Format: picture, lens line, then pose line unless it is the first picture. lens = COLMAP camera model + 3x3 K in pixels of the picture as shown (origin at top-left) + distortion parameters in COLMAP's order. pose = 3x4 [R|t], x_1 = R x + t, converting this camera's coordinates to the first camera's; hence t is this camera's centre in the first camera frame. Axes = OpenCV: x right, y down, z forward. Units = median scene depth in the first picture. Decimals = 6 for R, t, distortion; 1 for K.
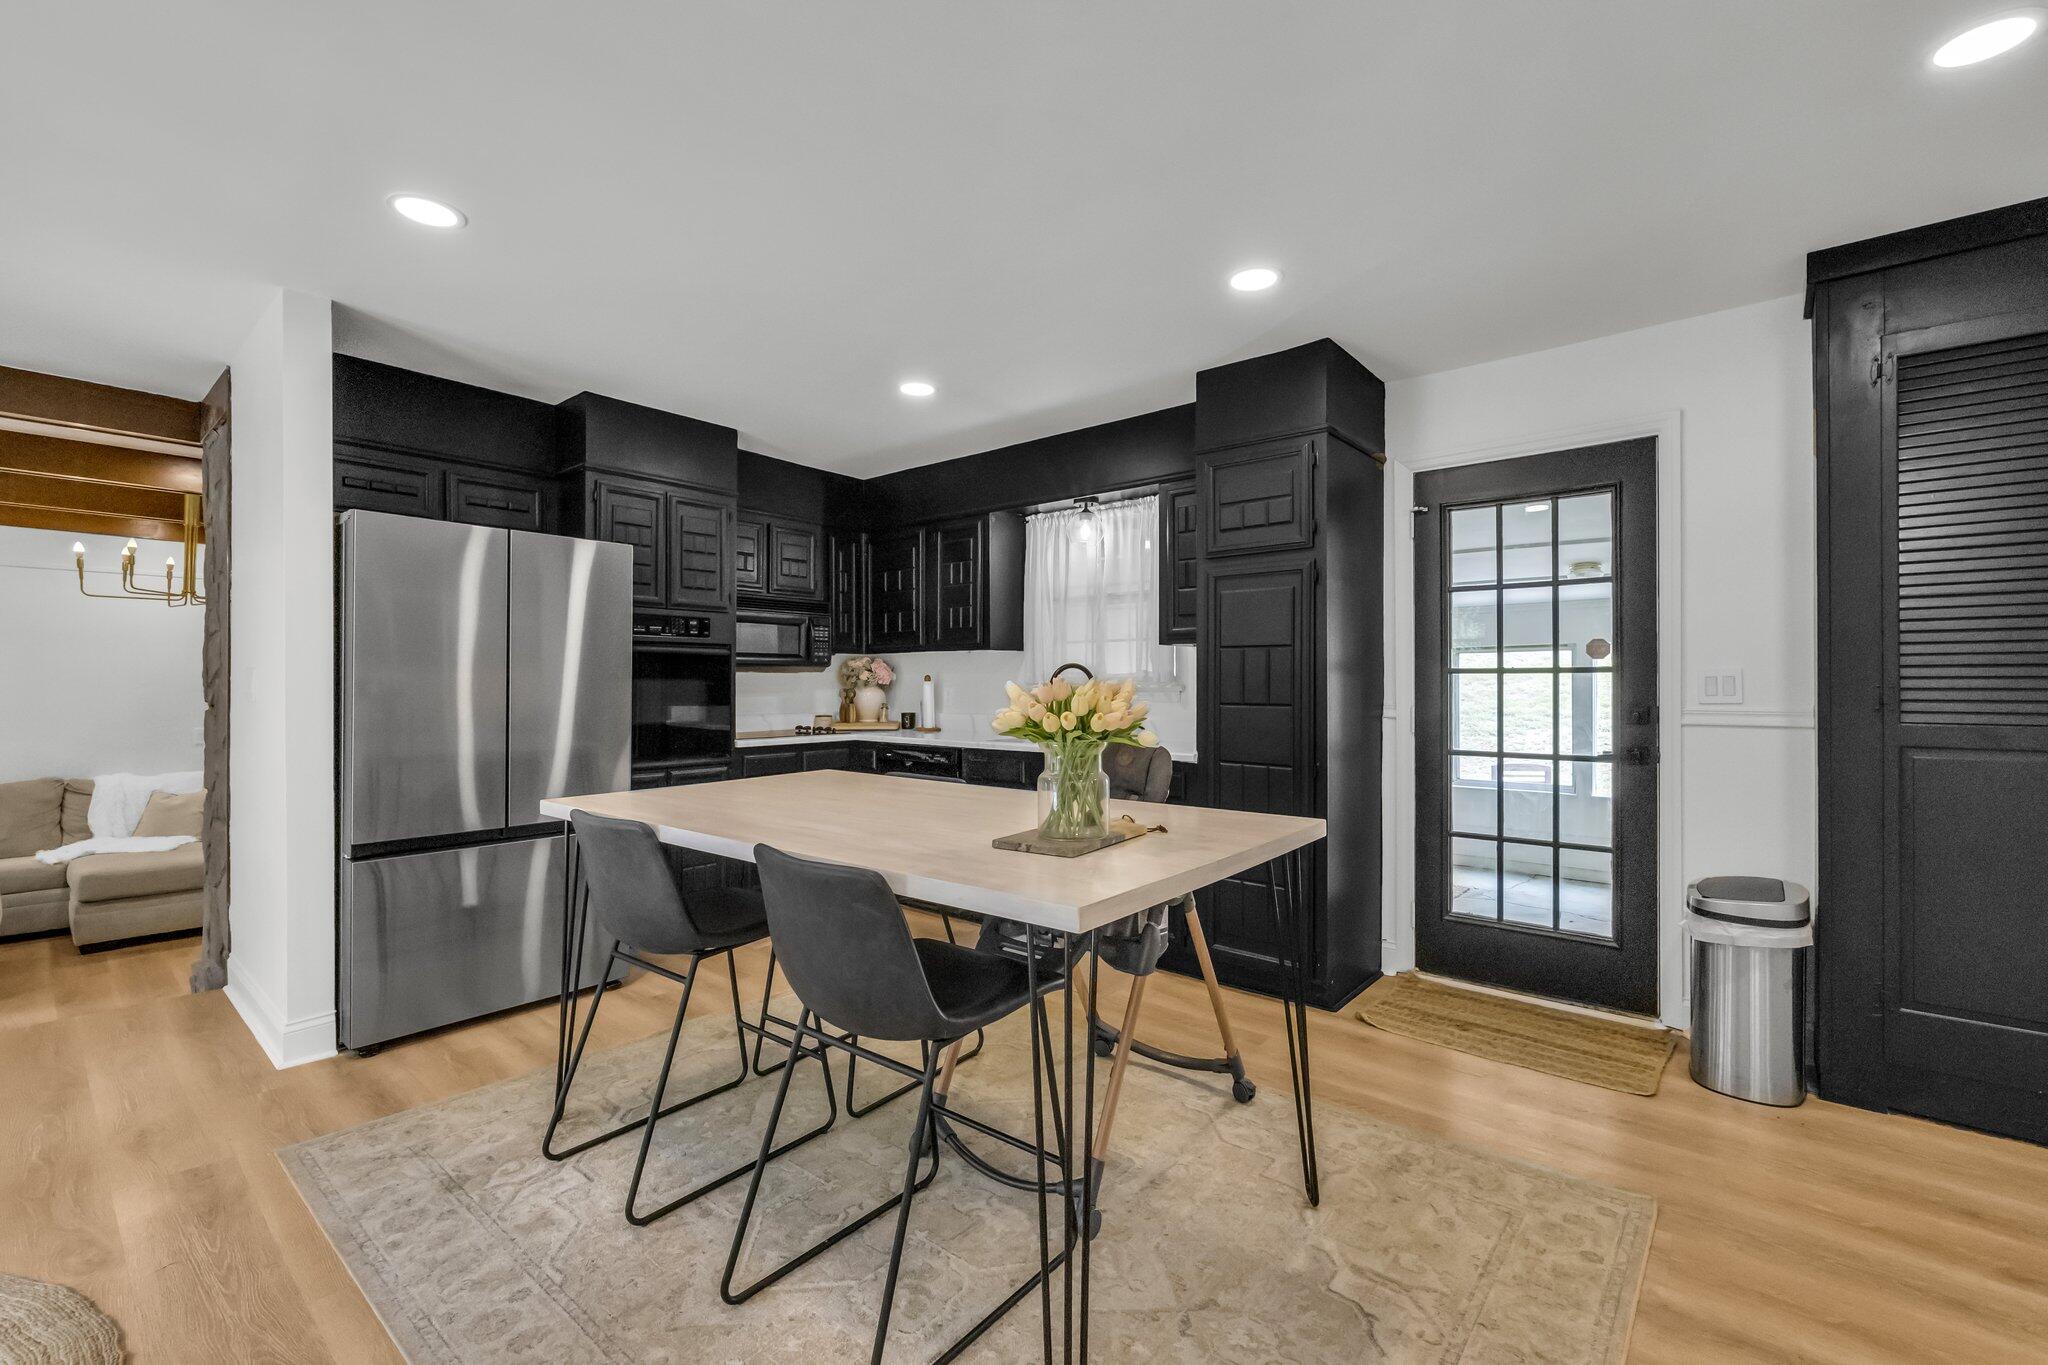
lens RADIAL K [[859.8, 0, 1032.5], [0, 859.8, 672.6], [0, 0, 1]] dist [-0.002997, 0.000686]
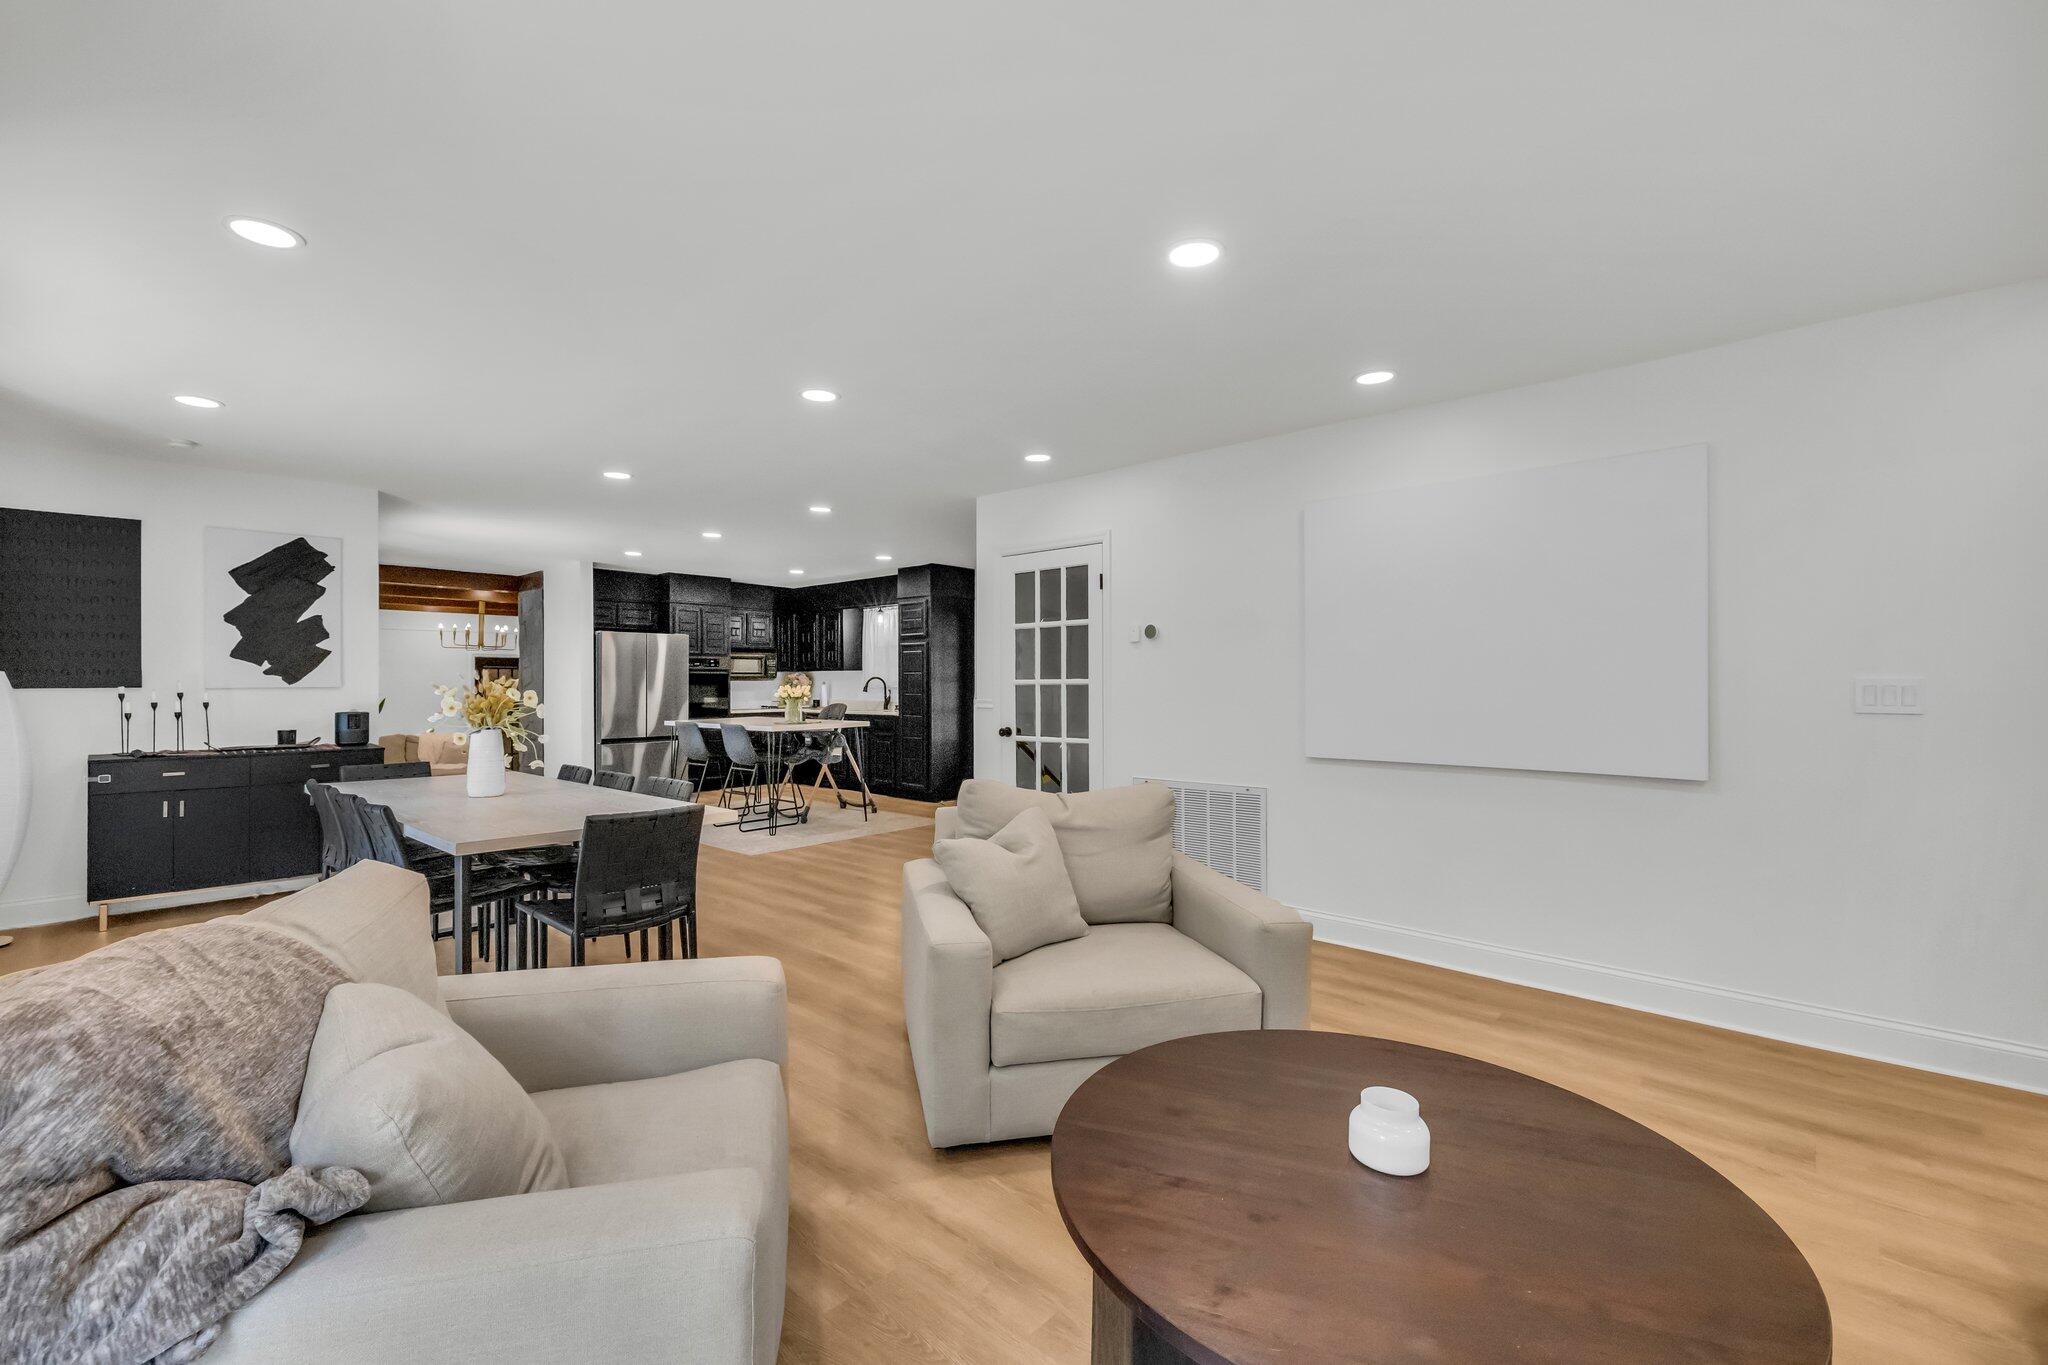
lens RADIAL K [[859.8, 0, 1016.7], [0, 859.8, 687.0], [0, 0, 1]] dist [-0.002997, 0.000686]
pose [[0.998317, -0.000650, -0.057987, 0.520383], [0.001706, 0.999834, 0.018164, -0.024545], [0.057965, -0.018232, 0.998152, -1.183402]]
